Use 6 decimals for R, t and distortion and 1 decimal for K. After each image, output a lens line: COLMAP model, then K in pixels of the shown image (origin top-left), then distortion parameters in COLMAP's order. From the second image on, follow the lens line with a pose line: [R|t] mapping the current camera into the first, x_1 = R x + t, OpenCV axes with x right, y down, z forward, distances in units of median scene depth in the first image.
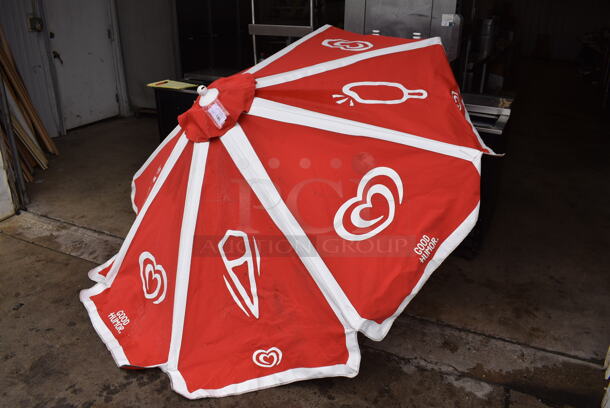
lens RADIAL K [[473.9, 0, 307.9], [0, 473.9, 203.5], [0, 0, 1]] dist [-0.090743, 0.003114]
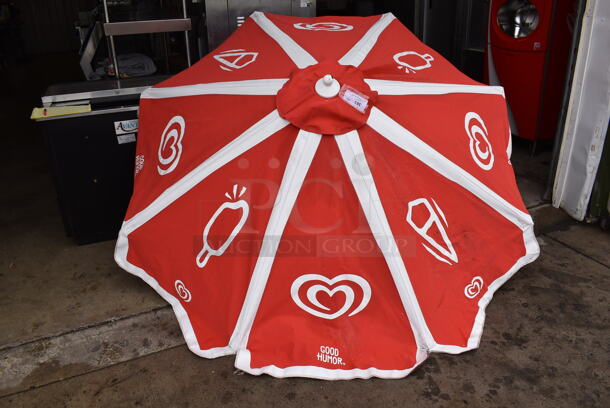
lens RADIAL K [[473.9, 0, 307.9], [0, 473.9, 203.5], [0, 0, 1]] dist [-0.090743, 0.003114]
pose [[0.644777, -0.339468, 0.684853, -0.987151], [0.328194, 0.932129, 0.153049, -0.169112], [-0.690327, 0.126082, 0.712427, 0.387350]]
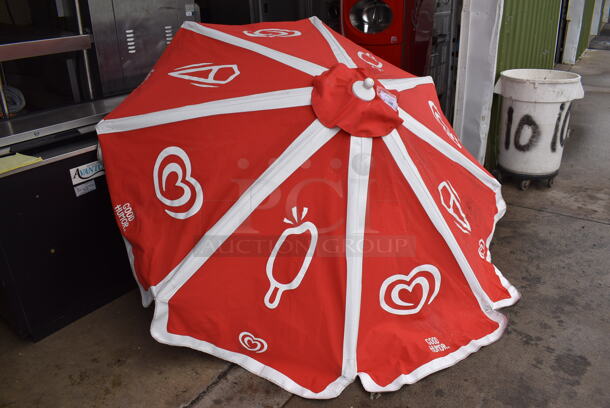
lens RADIAL K [[473.9, 0, 307.9], [0, 473.9, 203.5], [0, 0, 1]] dist [-0.090743, 0.003114]
pose [[0.157822, -0.424132, 0.891742, -1.195873], [0.420367, 0.846003, 0.327980, -0.400364], [-0.893523, 0.323097, 0.311809, 0.896250]]
